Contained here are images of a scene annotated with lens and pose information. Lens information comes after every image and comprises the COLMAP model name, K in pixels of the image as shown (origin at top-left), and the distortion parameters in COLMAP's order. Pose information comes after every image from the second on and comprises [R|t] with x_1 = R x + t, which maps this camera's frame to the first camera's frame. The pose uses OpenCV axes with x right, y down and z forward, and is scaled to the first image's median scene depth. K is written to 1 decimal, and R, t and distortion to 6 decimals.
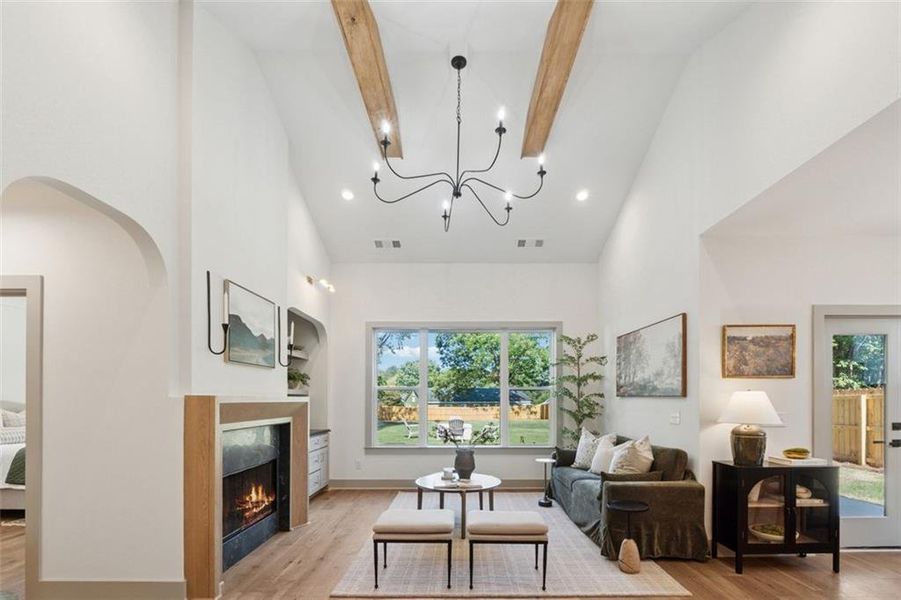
lens RADIAL K [[405.4, 0, 463.3], [0, 405.4, 400.9], [0, 0, 1]] dist [-0.003398, -0.000336]
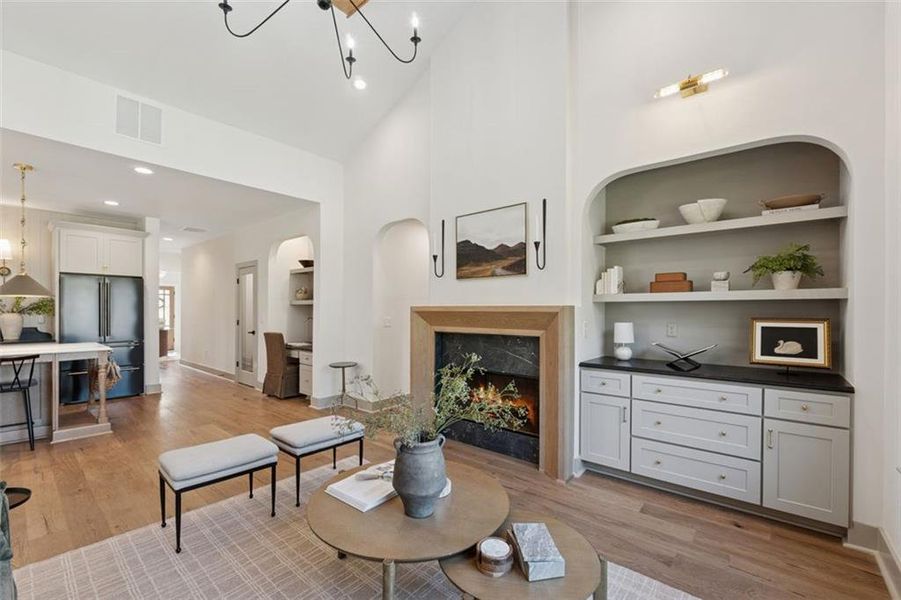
lens RADIAL K [[381.1, 0, 440.2], [0, 381.1, 309.9], [0, 0, 1]] dist [-0.003009, -0.000813]
pose [[-0.661595, -0.003943, -0.749851, 0.331039], [-0.007449, 0.999971, 0.001314, -0.000798], [0.749824, 0.006455, -0.661606, 1.564441]]
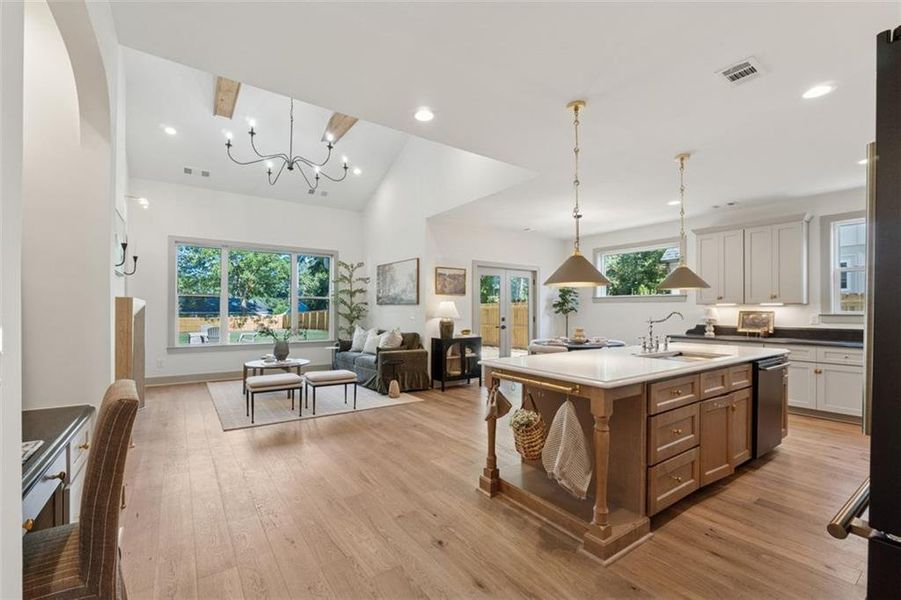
lens RADIAL K [[381.1, 0, 440.2], [0, 381.1, 309.9], [0, 0, 1]] dist [-0.003009, -0.000813]
pose [[0.825710, 0.005495, 0.564068, -0.351430], [-0.002426, 0.999978, -0.006190, 0.026955], [-0.564089, 0.003742, 0.825705, -0.490404]]
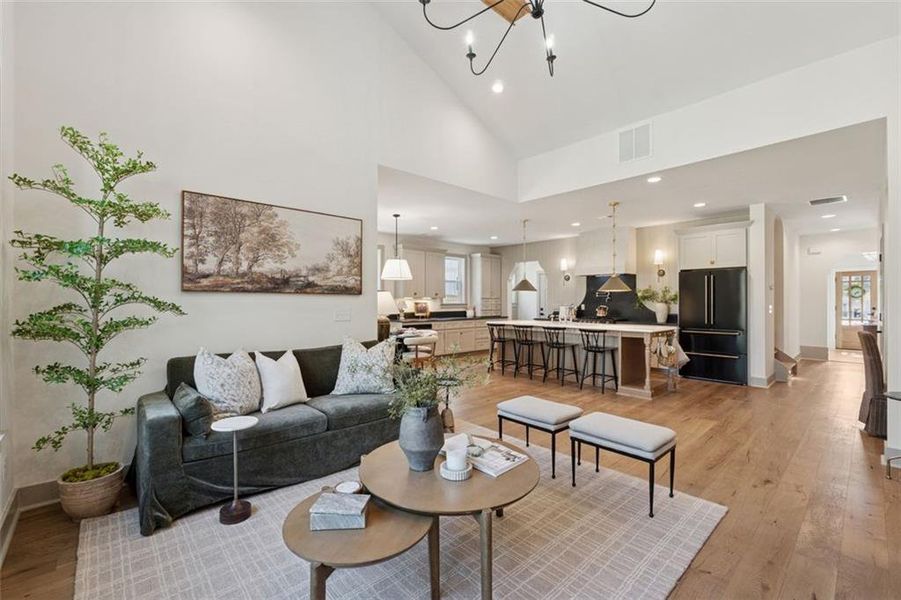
lens RADIAL K [[378.9, 0, 442.8], [0, 378.9, 300.0], [0, 0, 1]] dist [-0.006416, -0.000649]
pose [[-0.657631, 0.004670, 0.753325, -0.406300], [0.005663, 0.999983, -0.001255, 0.007042], [-0.753319, 0.003441, -0.657647, 1.566578]]
